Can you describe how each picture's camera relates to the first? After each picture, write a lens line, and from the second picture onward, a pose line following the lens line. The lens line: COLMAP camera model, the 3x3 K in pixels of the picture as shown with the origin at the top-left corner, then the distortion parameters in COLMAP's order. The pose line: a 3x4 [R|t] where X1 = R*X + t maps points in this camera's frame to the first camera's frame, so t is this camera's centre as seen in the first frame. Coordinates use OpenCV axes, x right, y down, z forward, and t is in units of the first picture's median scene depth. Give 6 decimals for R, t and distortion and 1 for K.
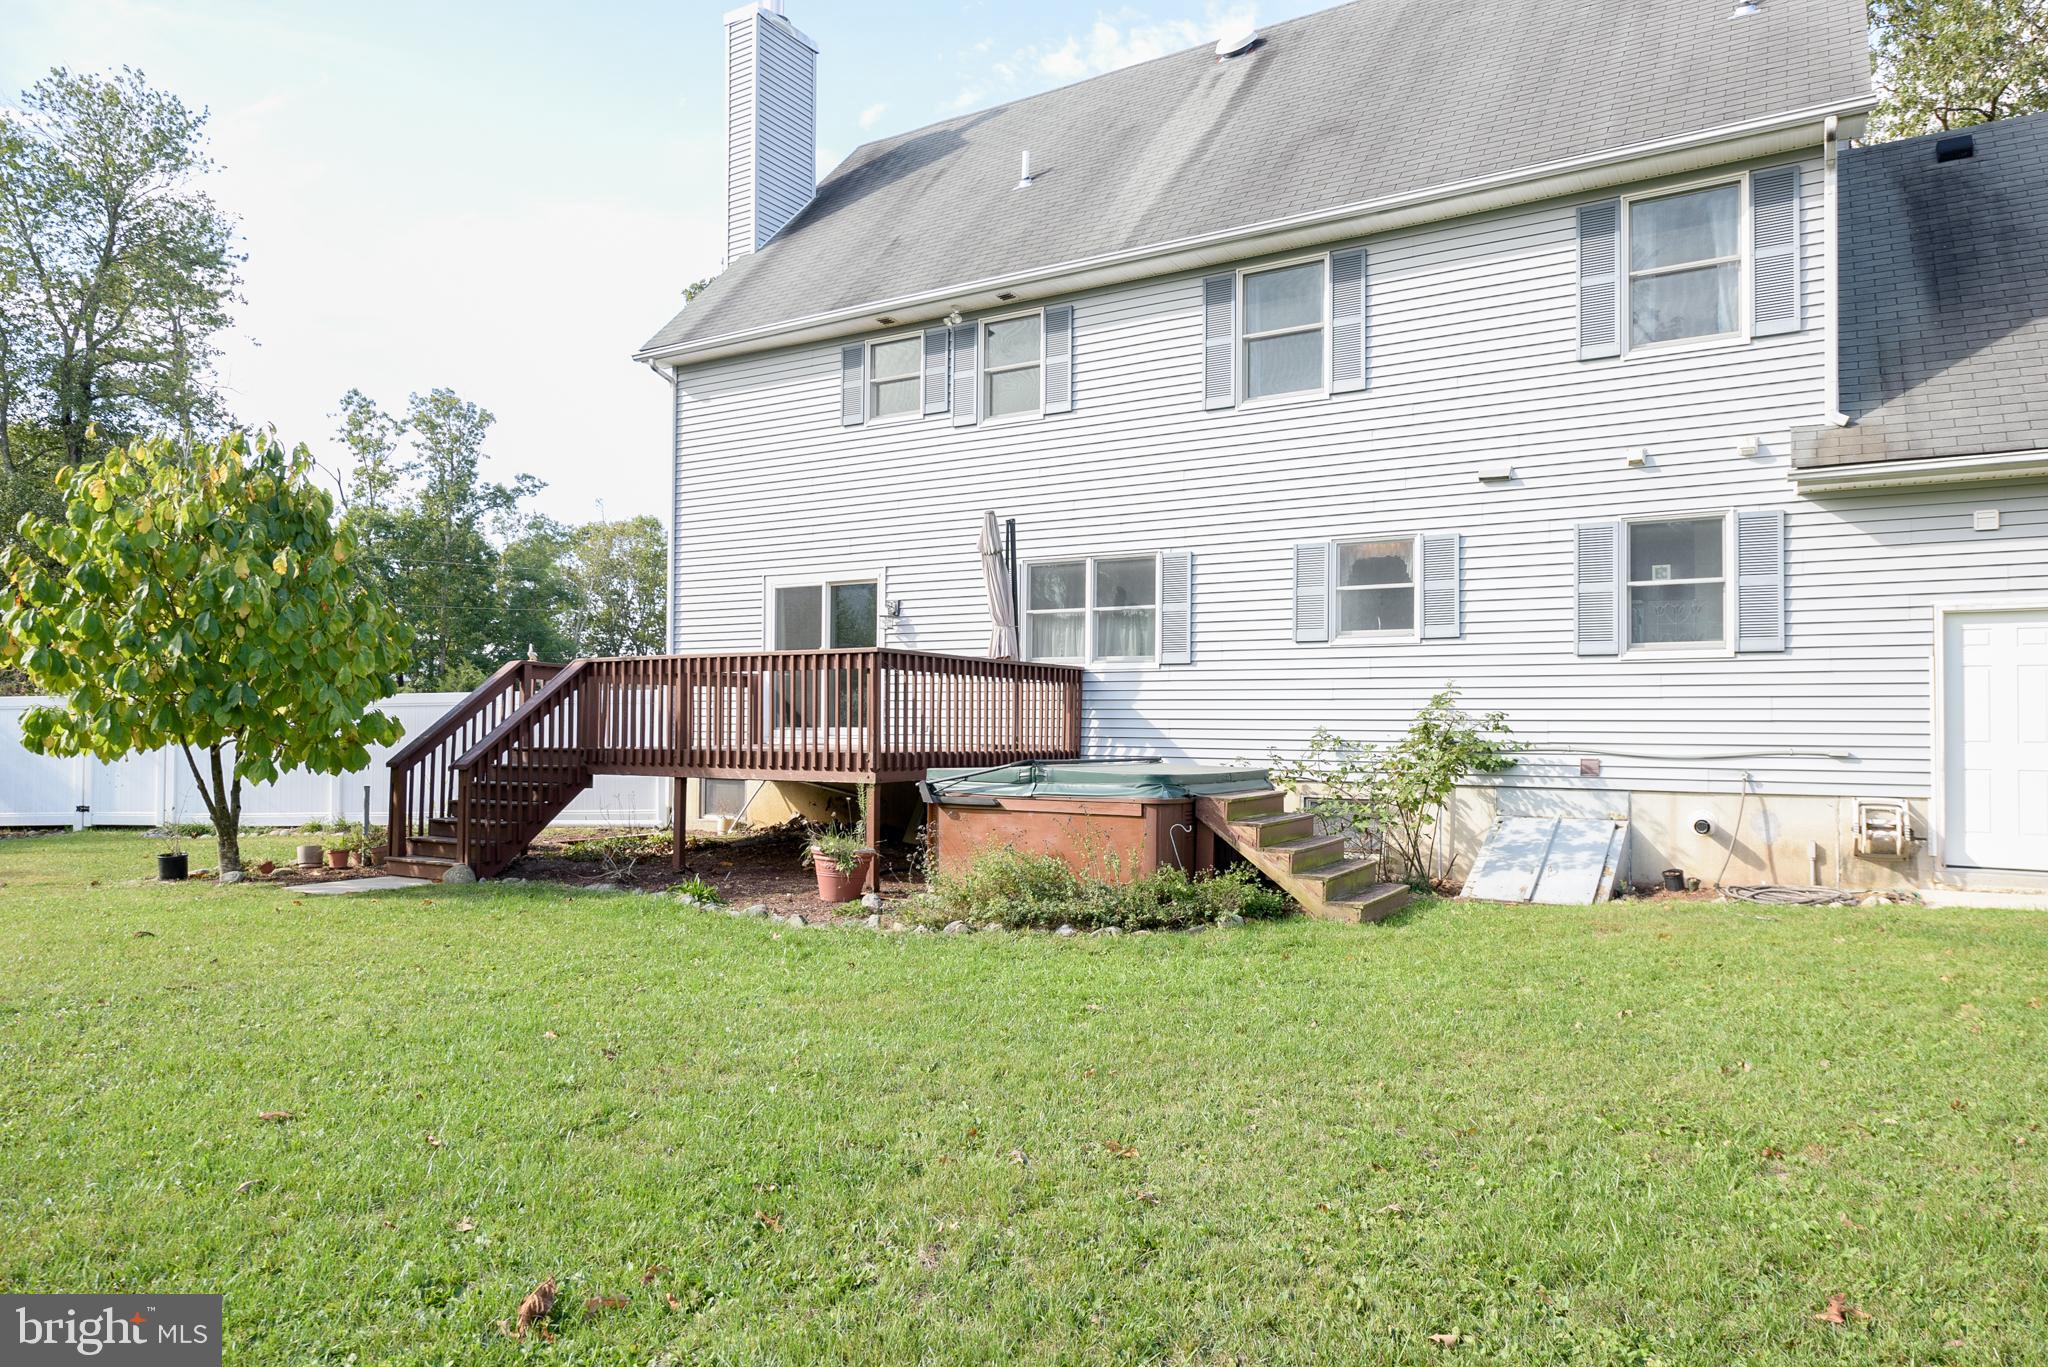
lens RADIAL K [[1329.6, 0, 1026.3], [0, 1329.6, 695.9], [0, 0, 1]] dist [0.002071, -0.001333]
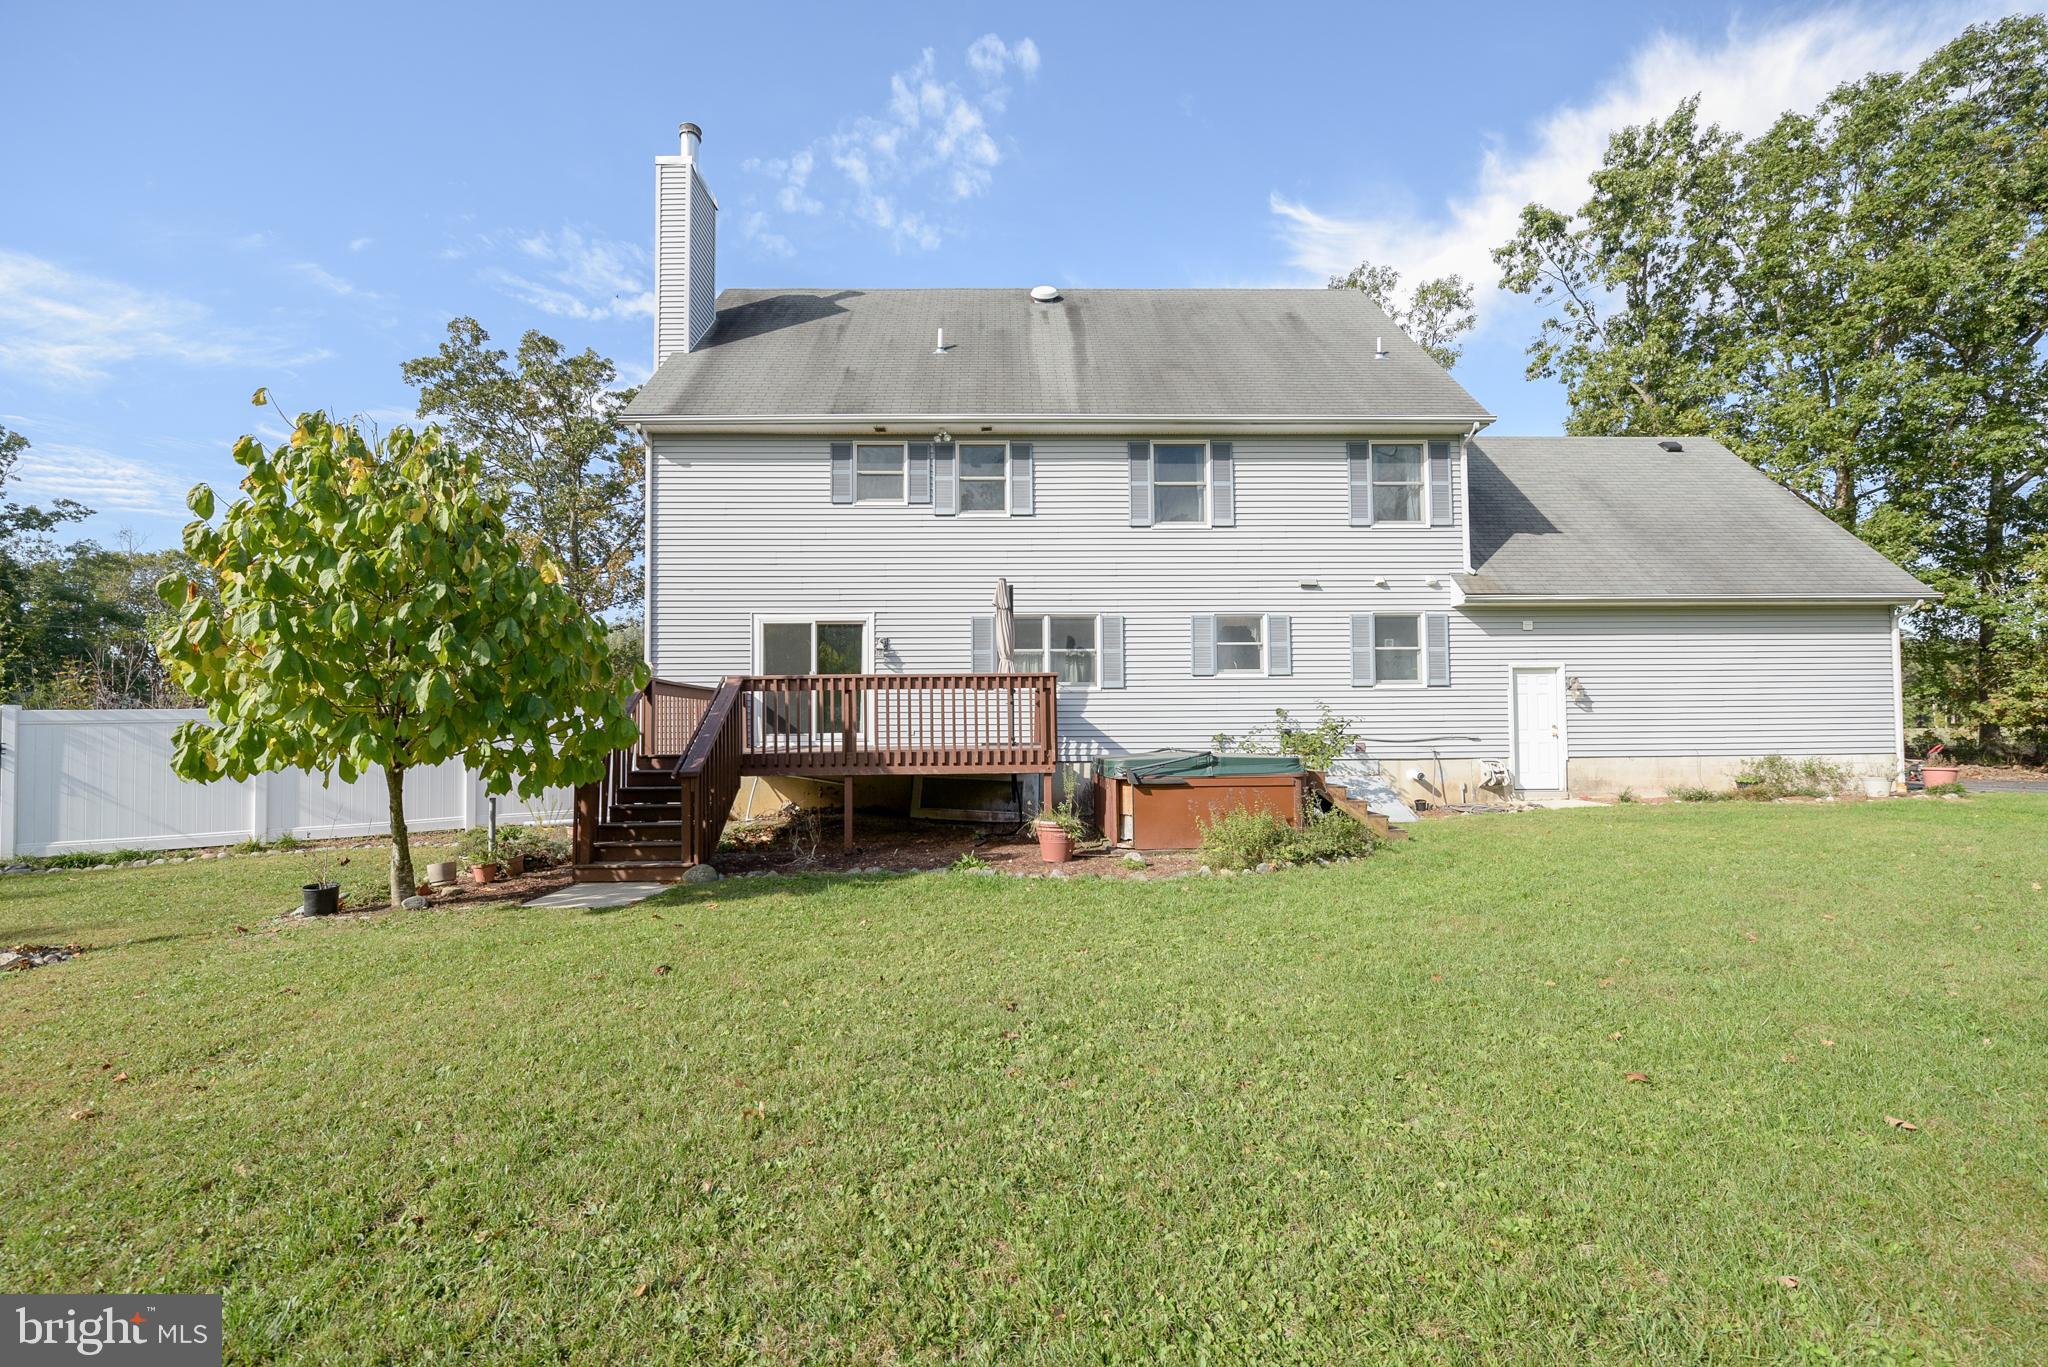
lens RADIAL K [[844.4, 0, 1049.3], [0, 844.4, 710.9], [0, 0, 1]] dist [-0.008571, -0.002911]
pose [[0.838045, 0.001833, 0.545598, -0.501215], [0.000406, 0.999992, -0.003983, 0.006724], [-0.545601, 0.003560, 0.838038, 0.224591]]
